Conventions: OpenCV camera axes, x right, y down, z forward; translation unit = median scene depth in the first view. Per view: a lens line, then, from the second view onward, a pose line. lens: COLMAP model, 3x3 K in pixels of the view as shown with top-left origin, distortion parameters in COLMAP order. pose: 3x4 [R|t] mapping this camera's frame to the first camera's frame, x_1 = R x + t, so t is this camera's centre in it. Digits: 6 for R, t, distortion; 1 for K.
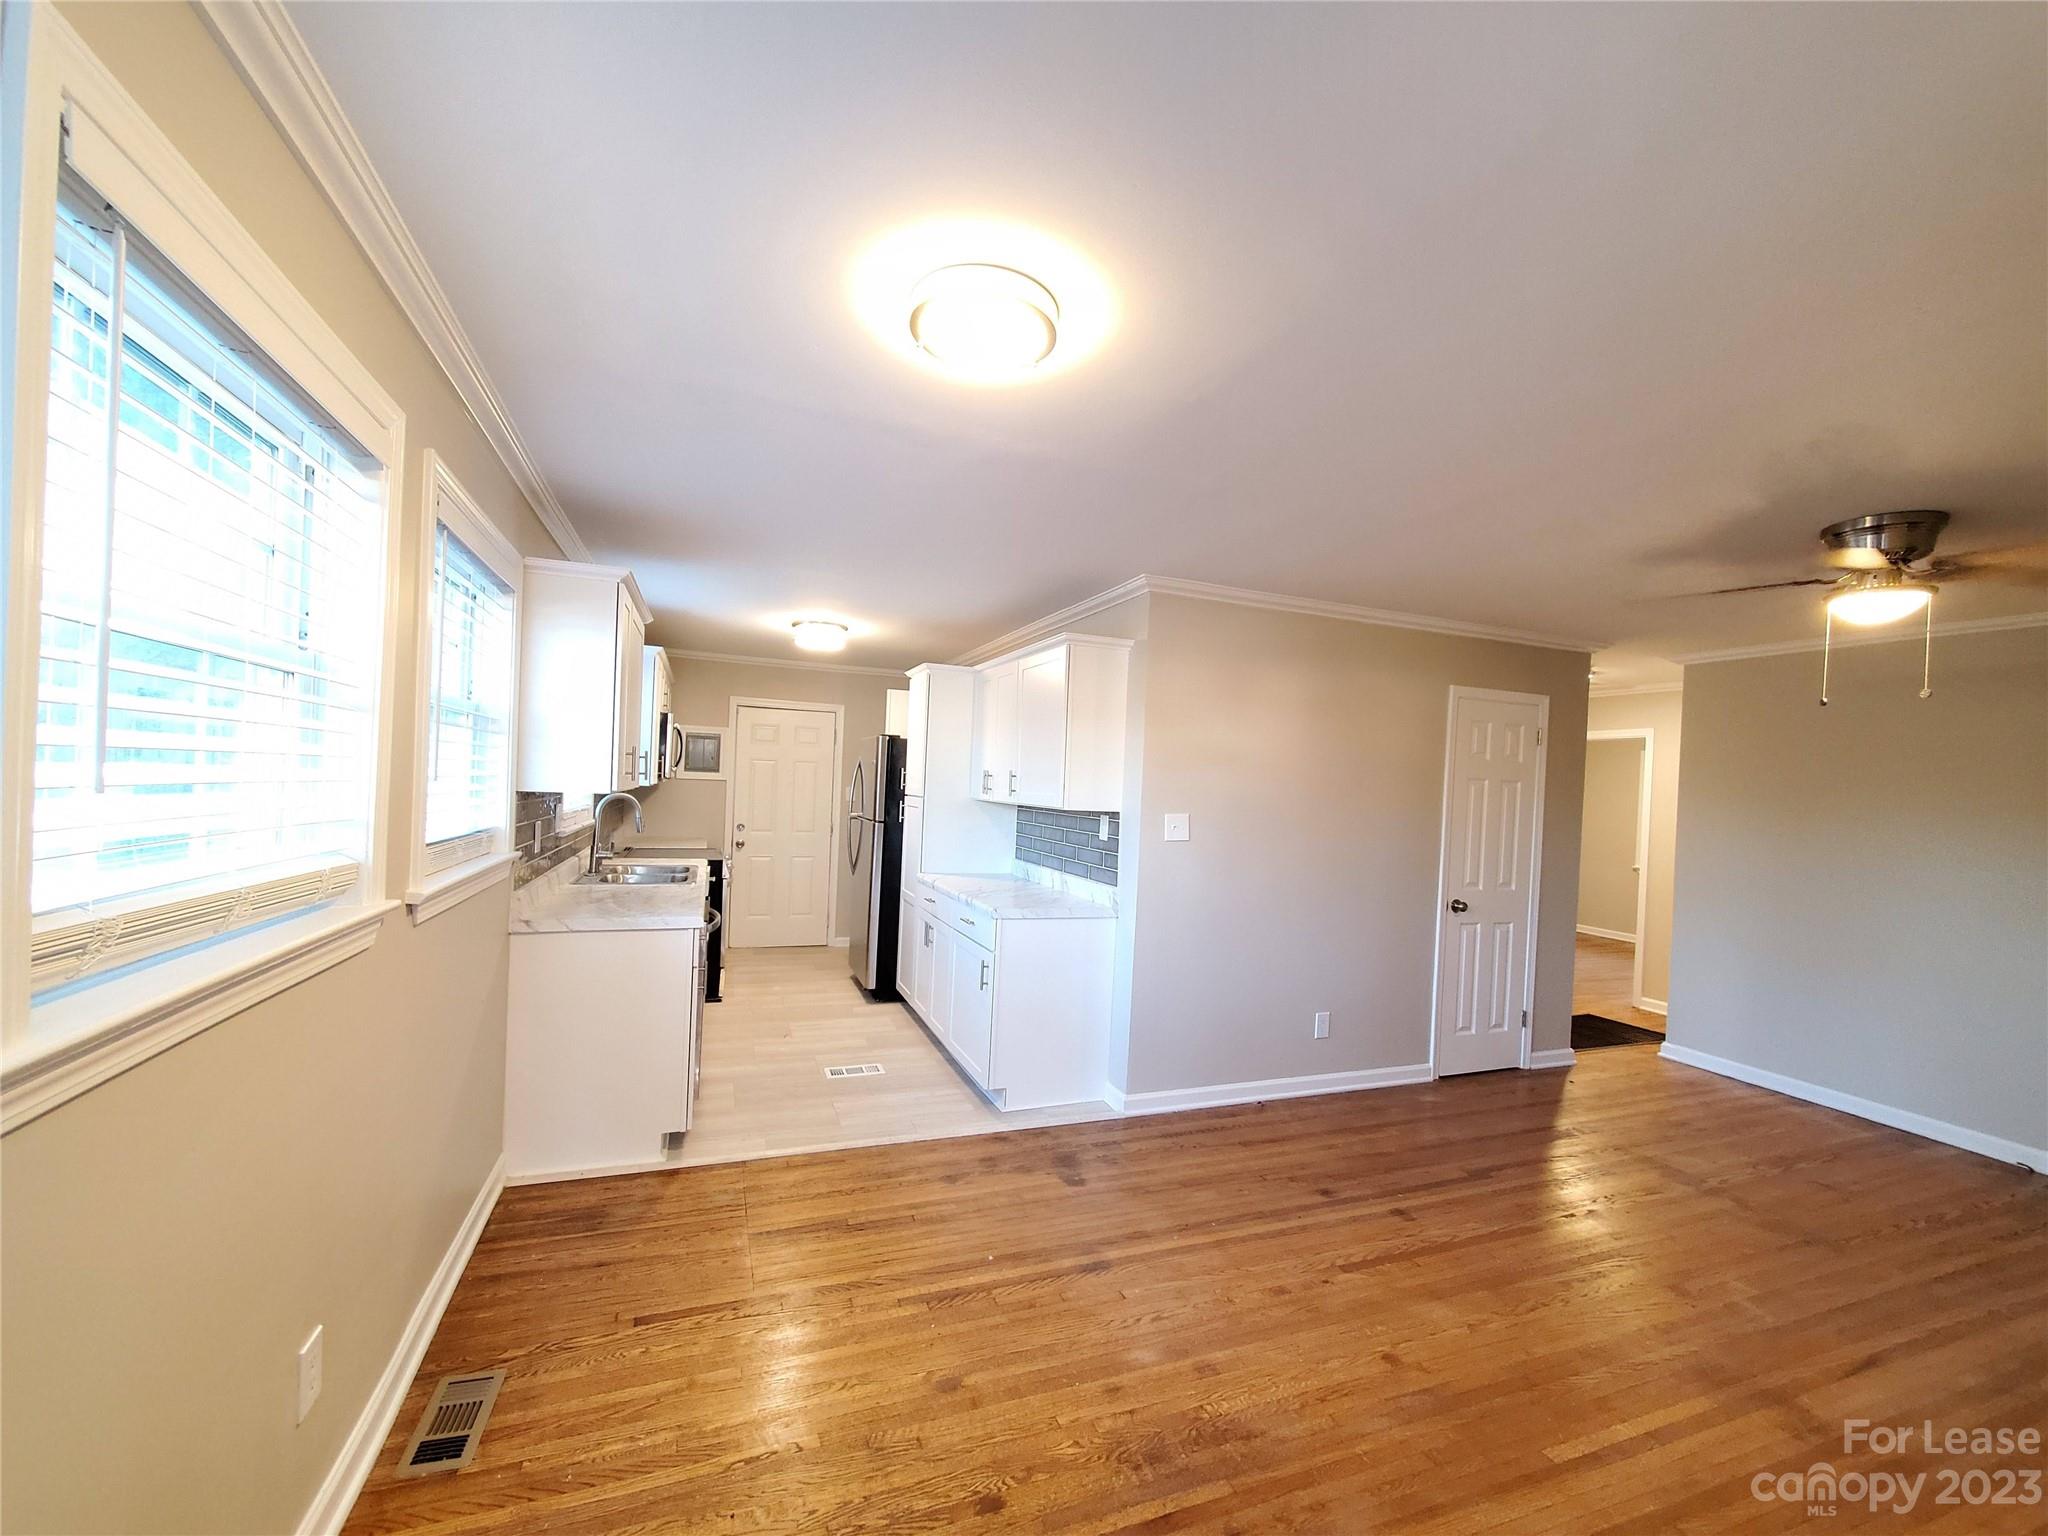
lens RADIAL K [[809.7, 0, 1011.7], [0, 809.7, 789.2], [0, 0, 1]] dist [0.005989, -0.000444]
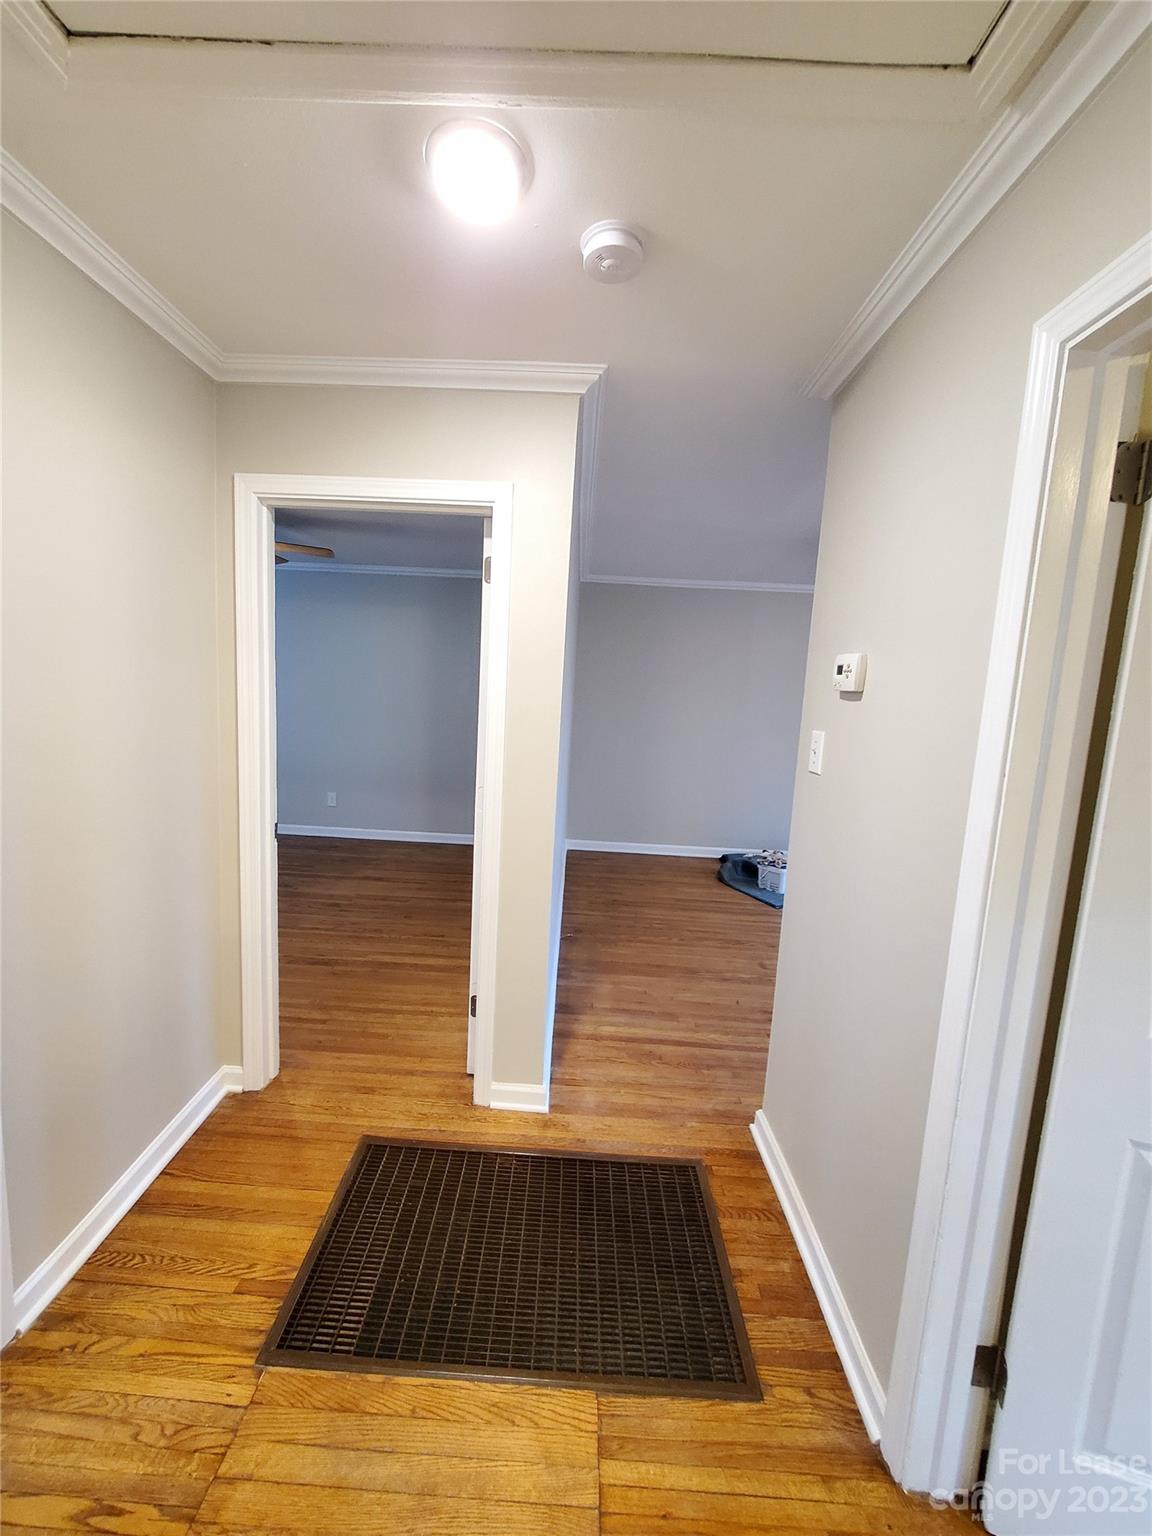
lens RADIAL K [[606.8, 0, 566.5], [0, 606.8, 759.5], [0, 0, 1]] dist [-0.000942, 0.000544]
pose [[-0.926419, -0.133740, 0.351938, 0.895819], [-0.083850, 0.984595, 0.153437, 0.013930], [-0.367037, 0.112637, -0.923362, 1.835187]]
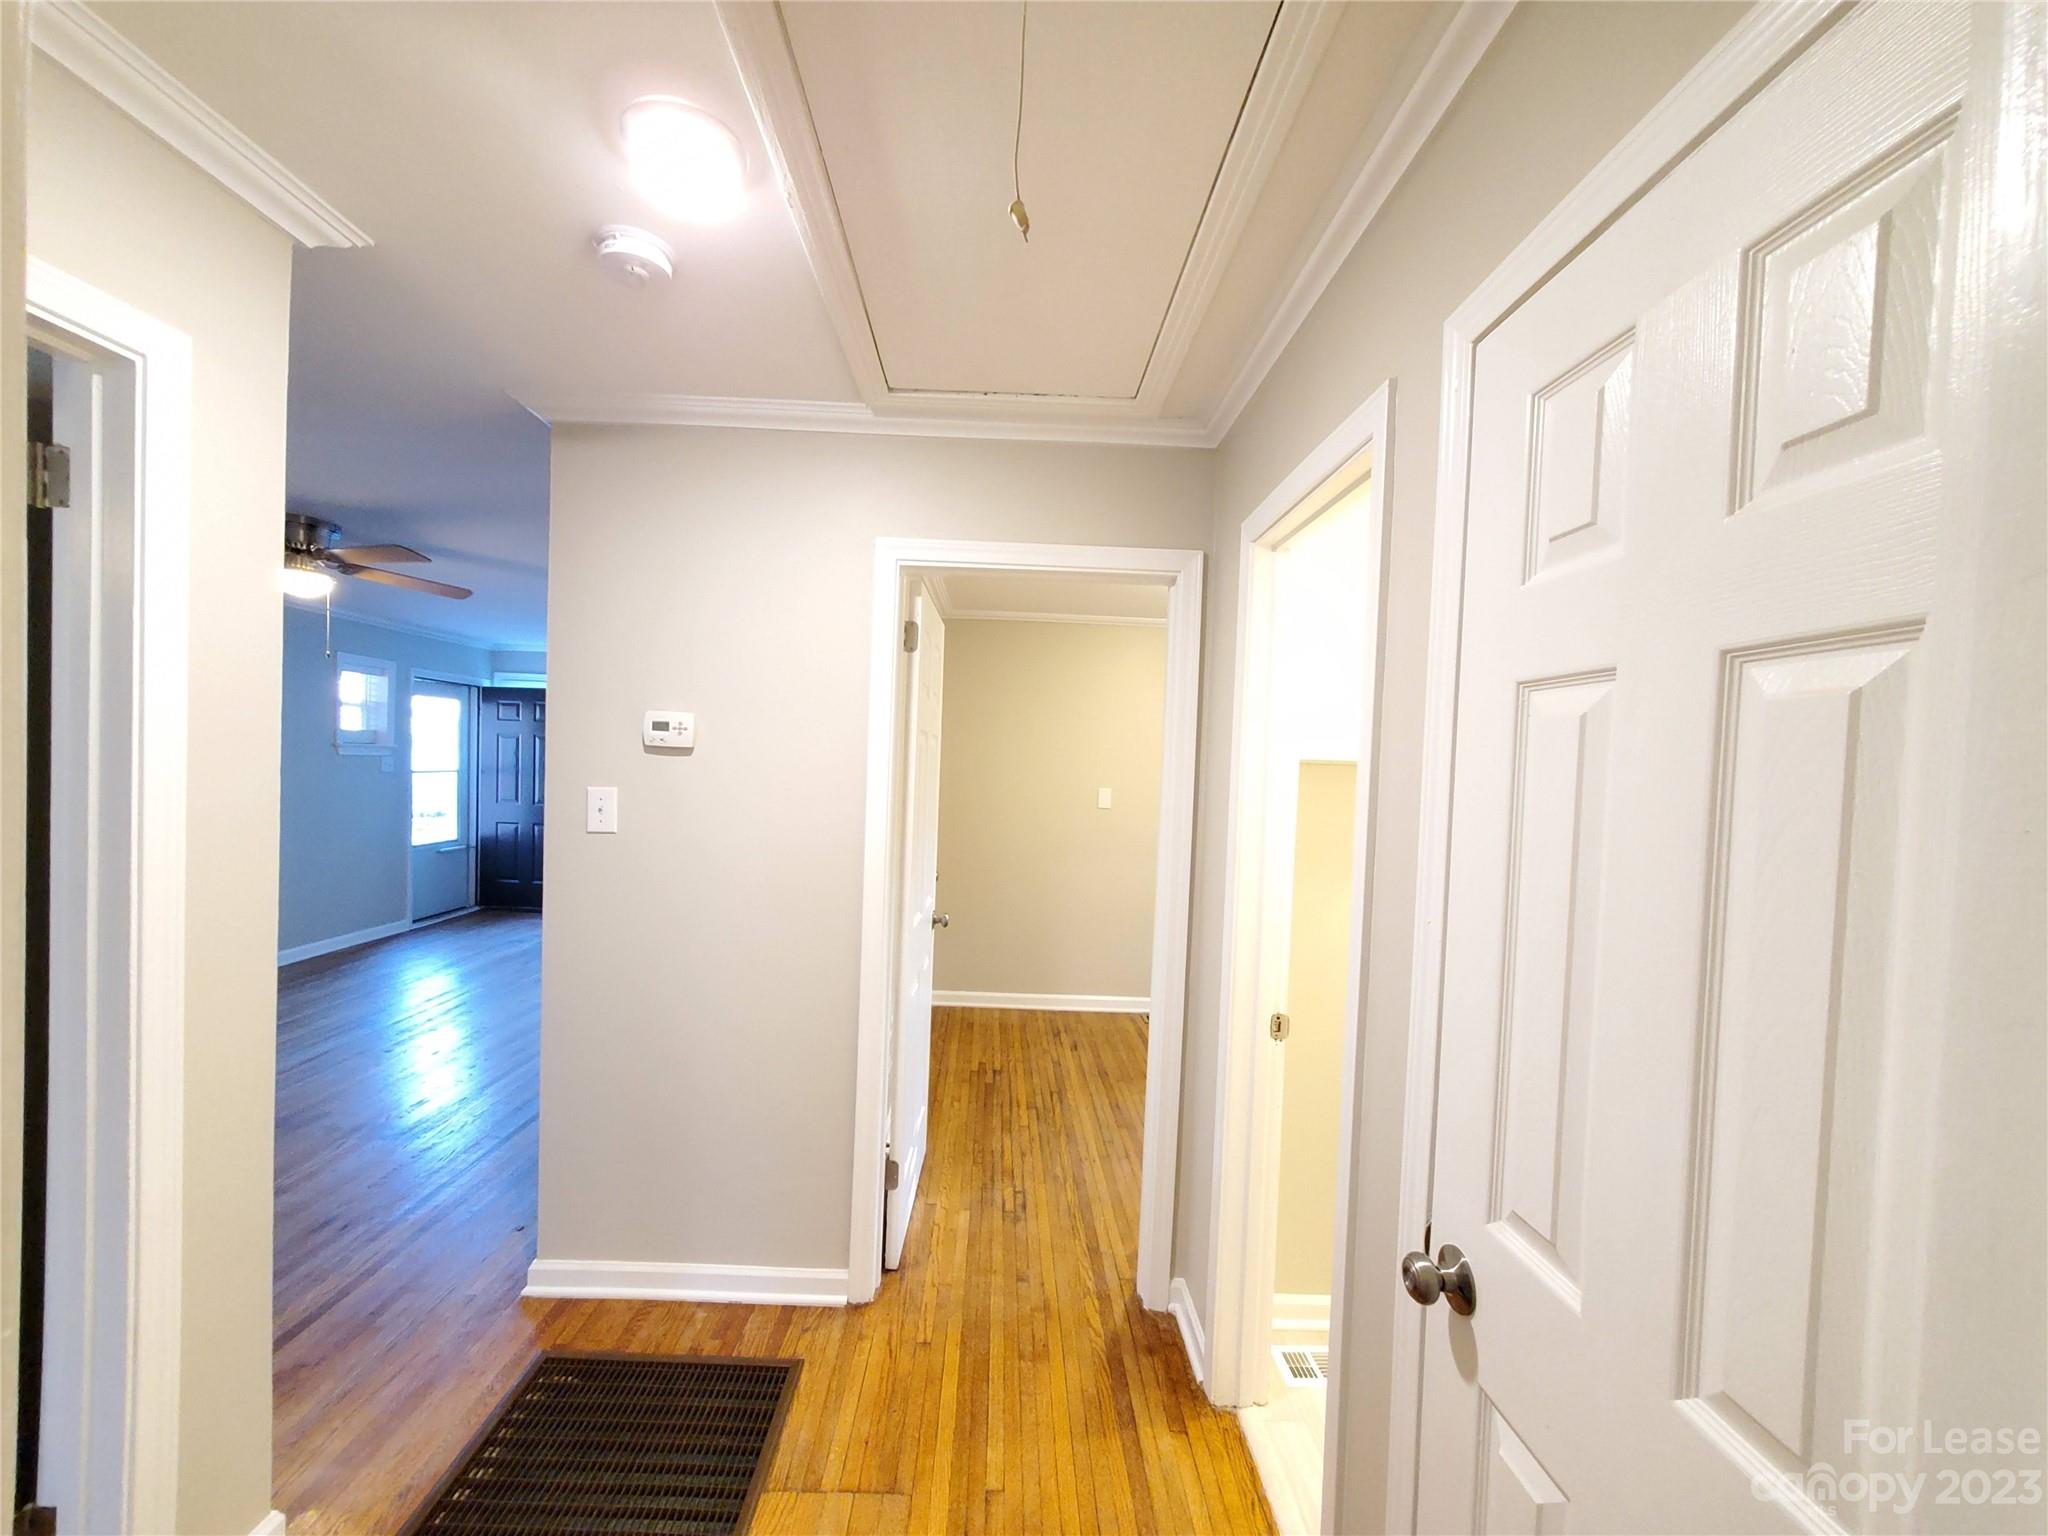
lens RADIAL K [[809.0, 0, 1014.2], [0, 809.0, 780.0], [0, 0, 1]] dist [-0.000942, 0.000544]
pose [[-0.335696, -0.029359, -0.941513, 1.332008], [-0.047172, 0.998784, -0.014326, 0.041980], [0.940788, 0.039604, -0.336673, 1.806077]]
